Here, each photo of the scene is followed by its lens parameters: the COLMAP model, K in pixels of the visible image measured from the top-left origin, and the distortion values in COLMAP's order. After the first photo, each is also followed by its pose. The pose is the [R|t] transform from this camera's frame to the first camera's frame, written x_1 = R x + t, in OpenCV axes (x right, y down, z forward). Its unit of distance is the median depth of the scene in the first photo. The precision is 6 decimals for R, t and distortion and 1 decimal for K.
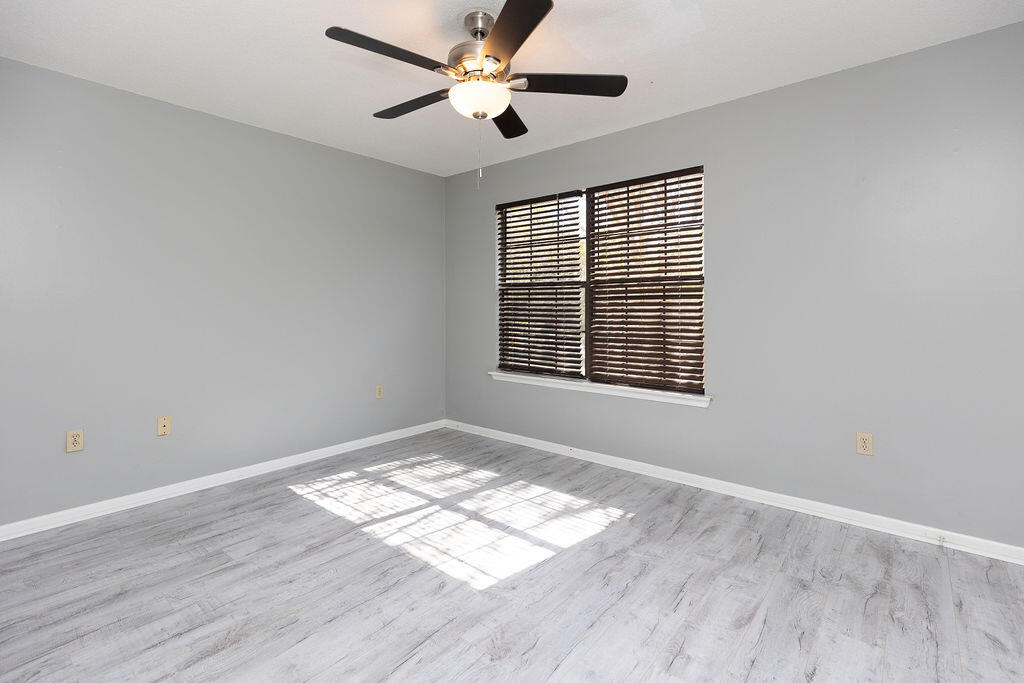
lens RADIAL K [[474.3, 0, 510.7], [0, 474.3, 314.9], [0, 0, 1]] dist [0.003758, -0.000398]
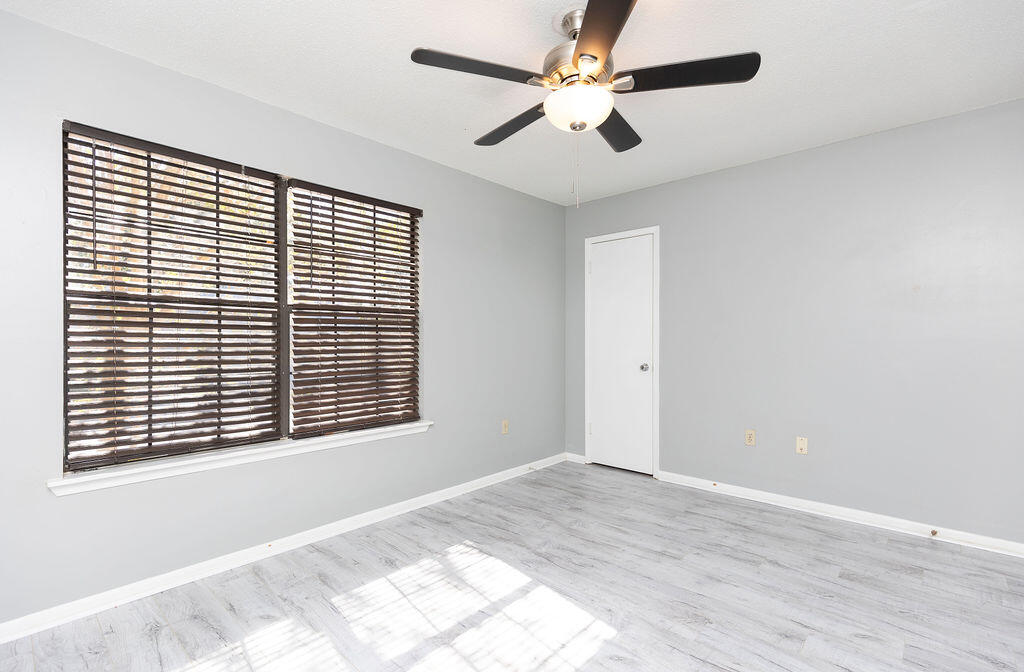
lens RADIAL K [[469.9, 0, 512.0], [0, 469.9, 336.0], [0, 0, 1]] dist [0.000321, -0.000090]
pose [[0.036467, 0.009159, 0.999293, -0.821735], [0.016298, 0.999820, -0.009759, -0.013775], [-0.999202, 0.016642, 0.036311, 0.928099]]
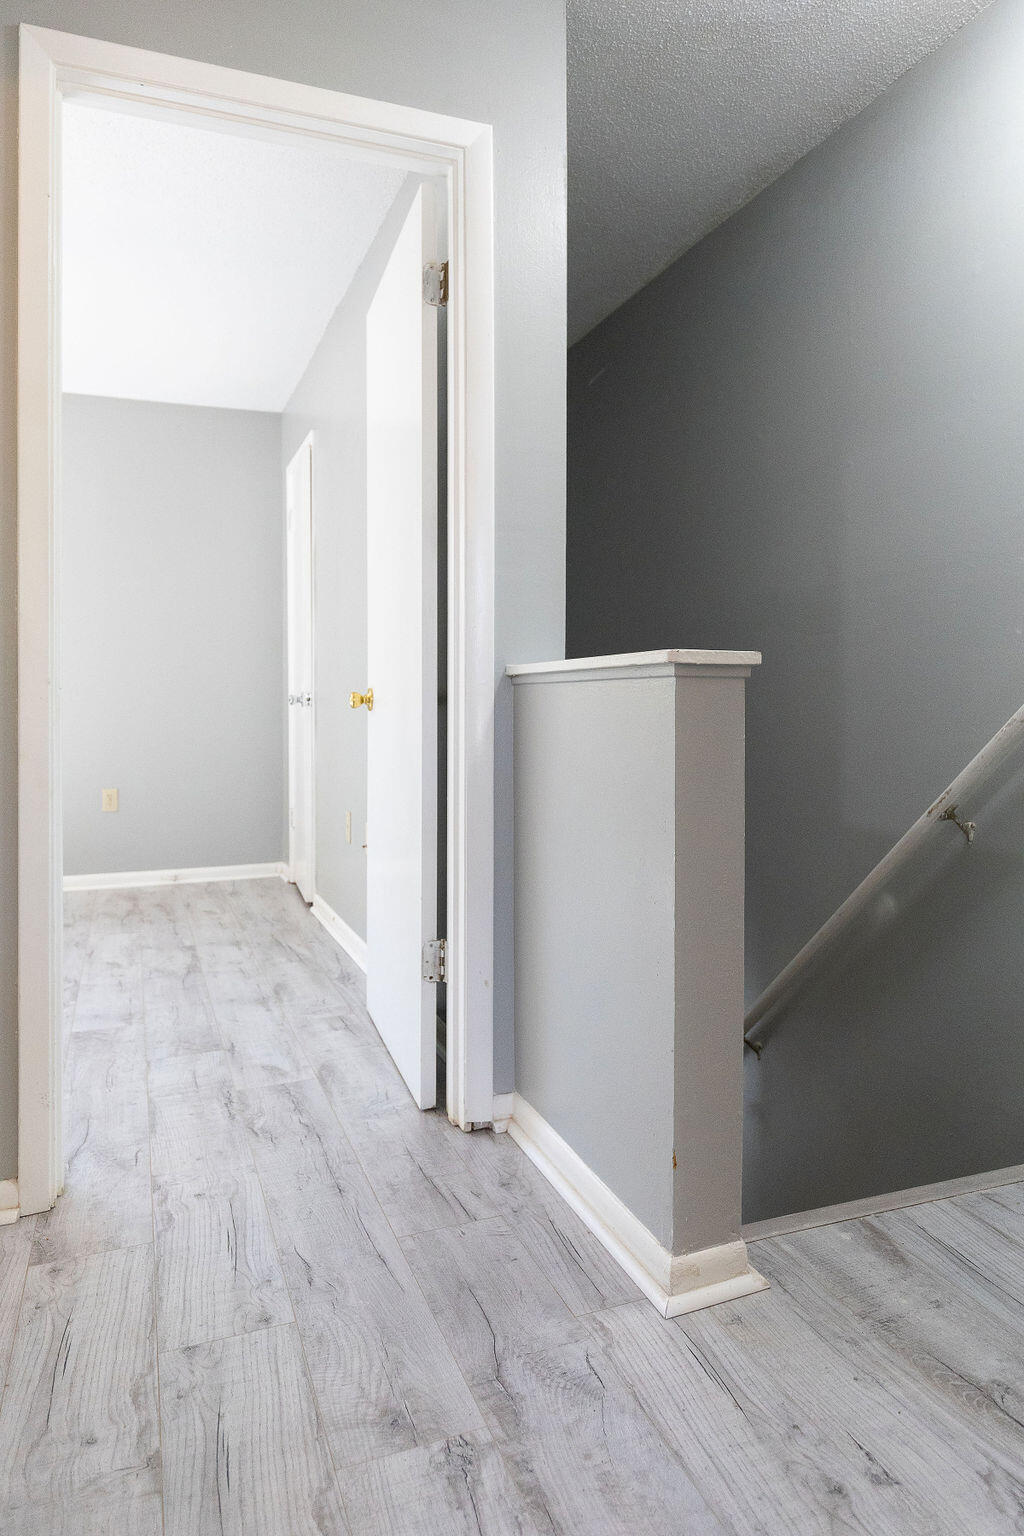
lens RADIAL K [[995.2, 0, 511.0], [0, 995.2, 710.2], [0, 0, 1]] dist [0.000321, -0.000025]
pose [[0.477300, -0.005171, 0.878725, -0.605550], [0.016221, 0.999864, -0.002927, 0.116840], [-0.878591, 0.015651, 0.477319, -0.640662]]
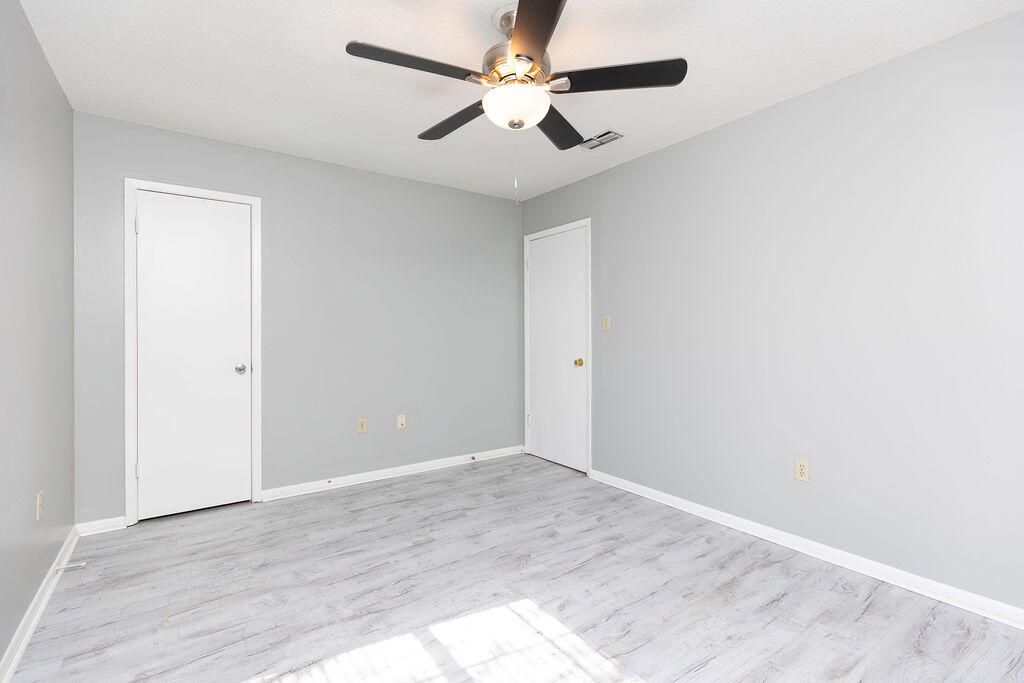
lens RADIAL K [[472.8, 0, 513.3], [0, 472.8, 333.1], [0, 0, 1]] dist [0.002158, 0.000260]
pose [[-0.971675, 0.005867, 0.236248, -0.230314], [0.010092, 0.999810, 0.016676, -0.026740], [-0.236105, 0.018588, -0.971550, 1.607646]]
